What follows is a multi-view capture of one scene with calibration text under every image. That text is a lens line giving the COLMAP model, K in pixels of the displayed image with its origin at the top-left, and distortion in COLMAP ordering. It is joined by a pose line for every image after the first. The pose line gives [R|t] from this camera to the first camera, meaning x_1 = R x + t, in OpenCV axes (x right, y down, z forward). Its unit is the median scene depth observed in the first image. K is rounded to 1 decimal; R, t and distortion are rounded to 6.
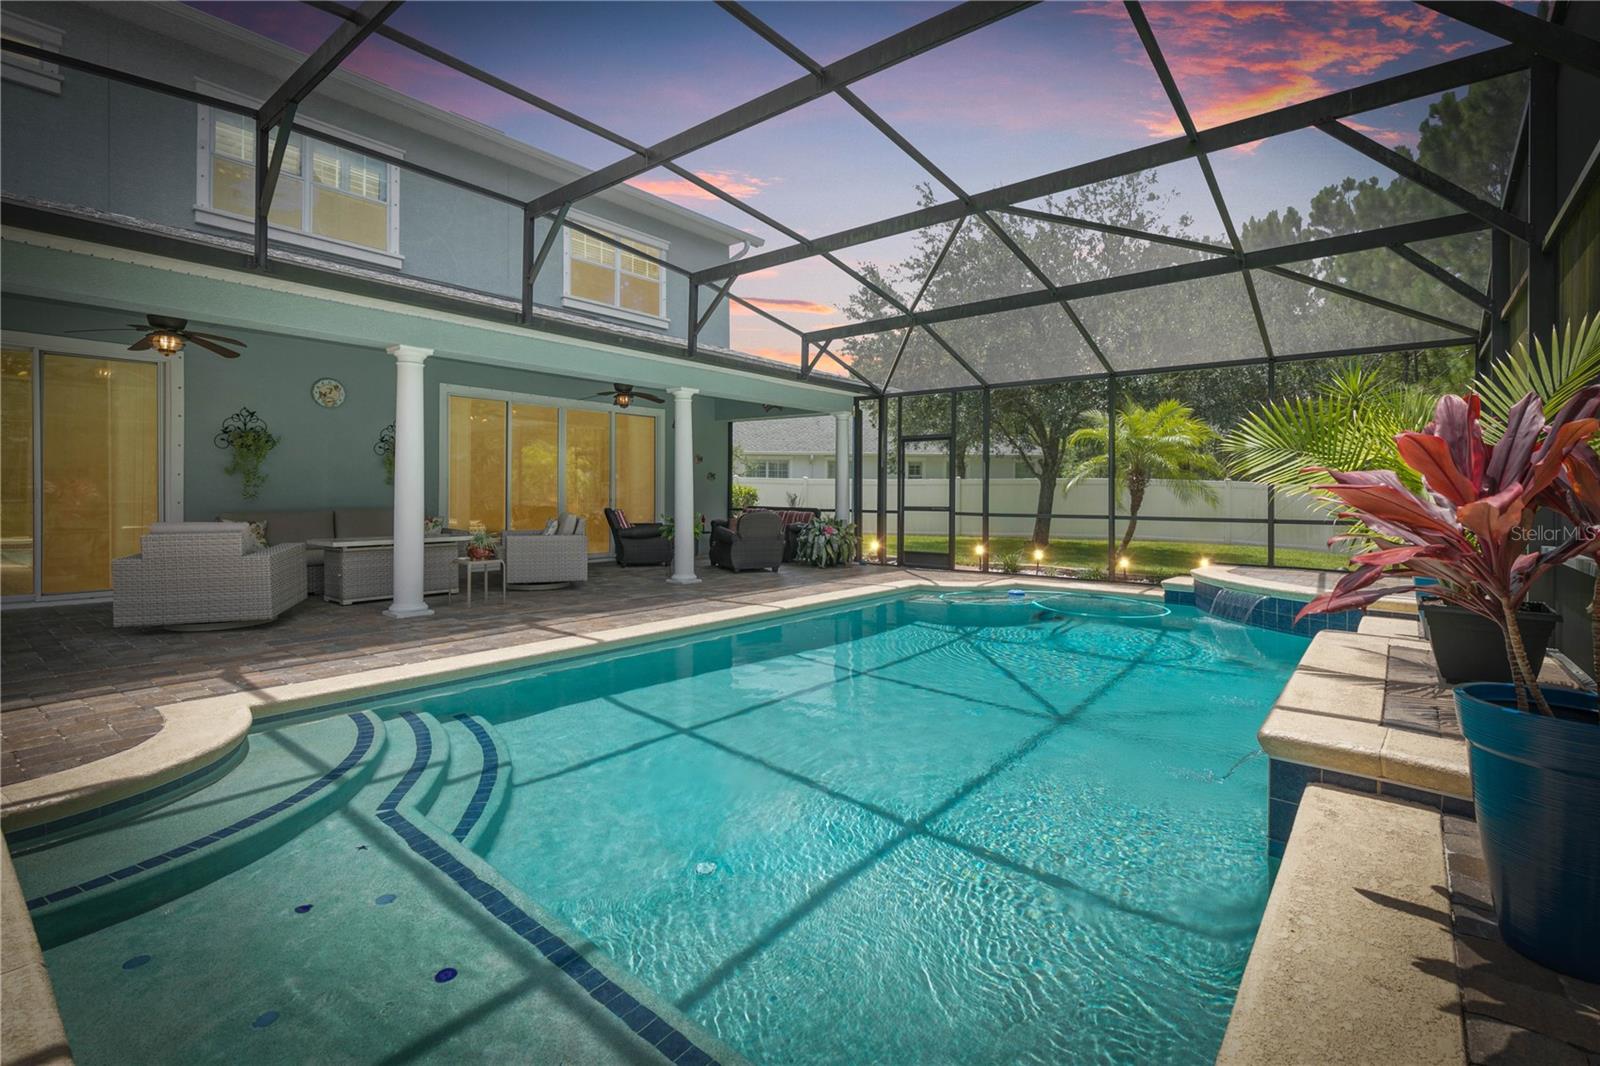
lens RADIAL K [[736.1, 0, 807.0], [0, 736.1, 492.1], [0, 0, 1]] dist [0.002736, 0.000189]
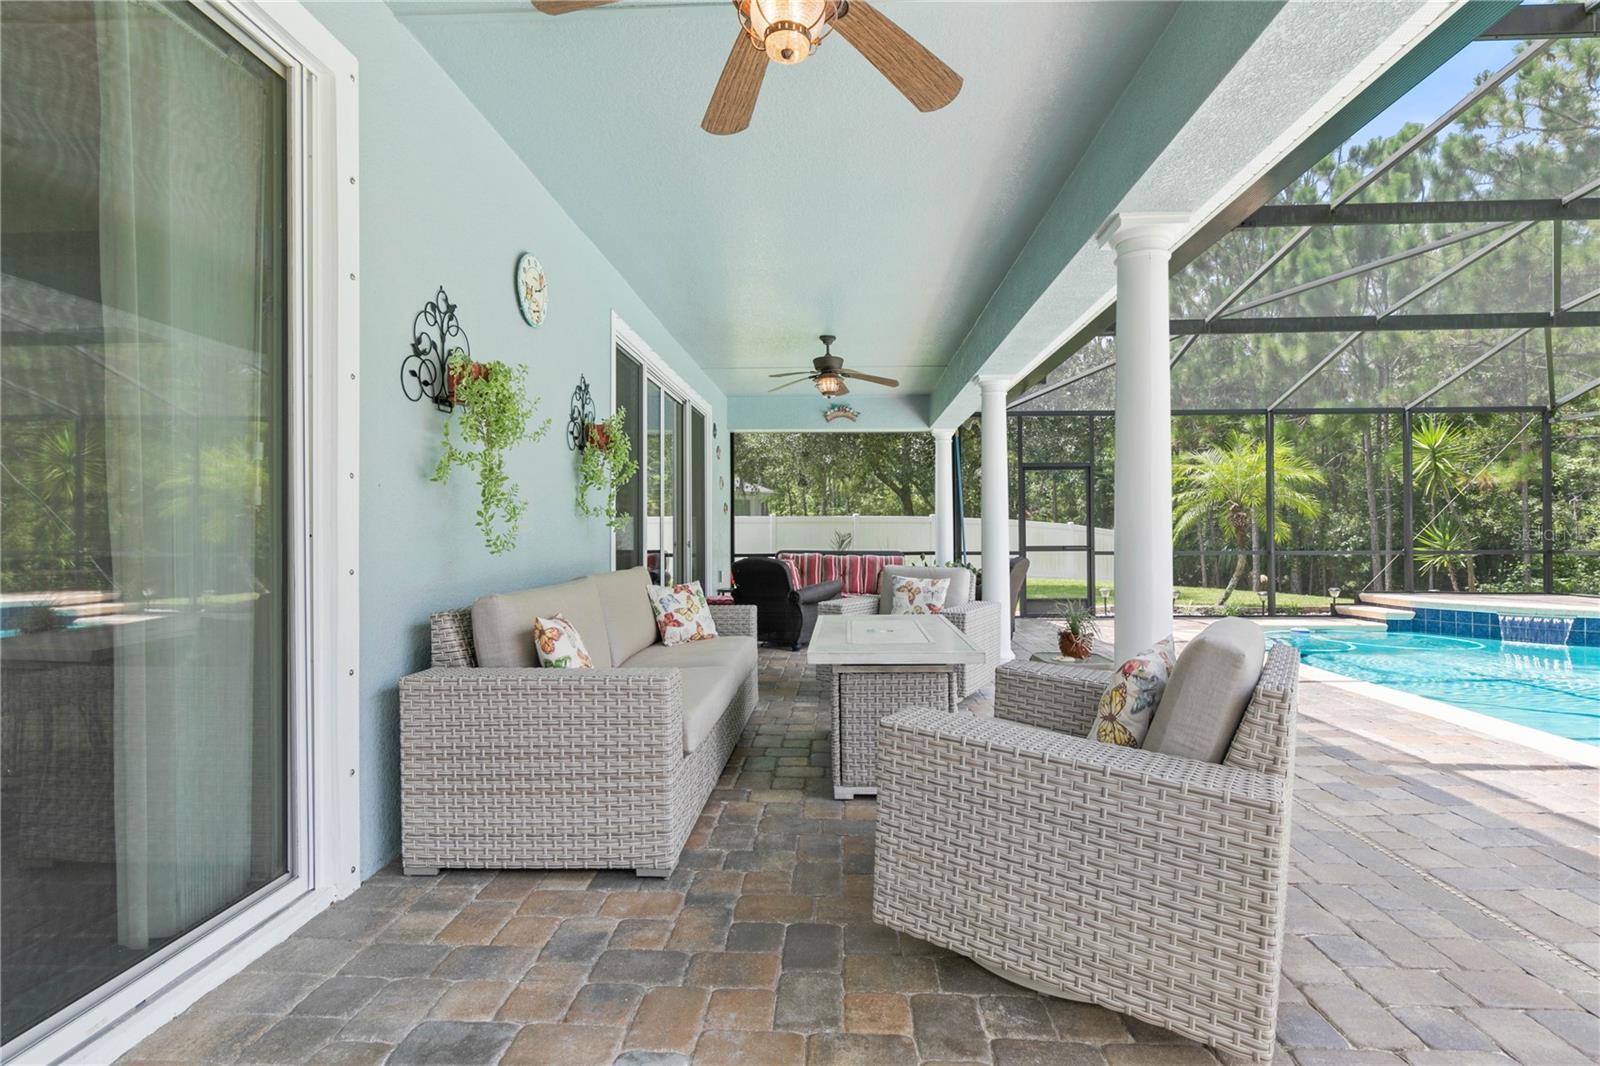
lens RADIAL K [[768.4, 0, 807.0], [0, 768.4, 537.0], [0, 0, 1]] dist [0.000452, 0.000356]
pose [[0.802811, -0.010751, 0.596137, -0.630989], [0.006350, 0.999935, 0.009481, -0.001469], [-0.596200, -0.003826, 0.802827, 0.460553]]
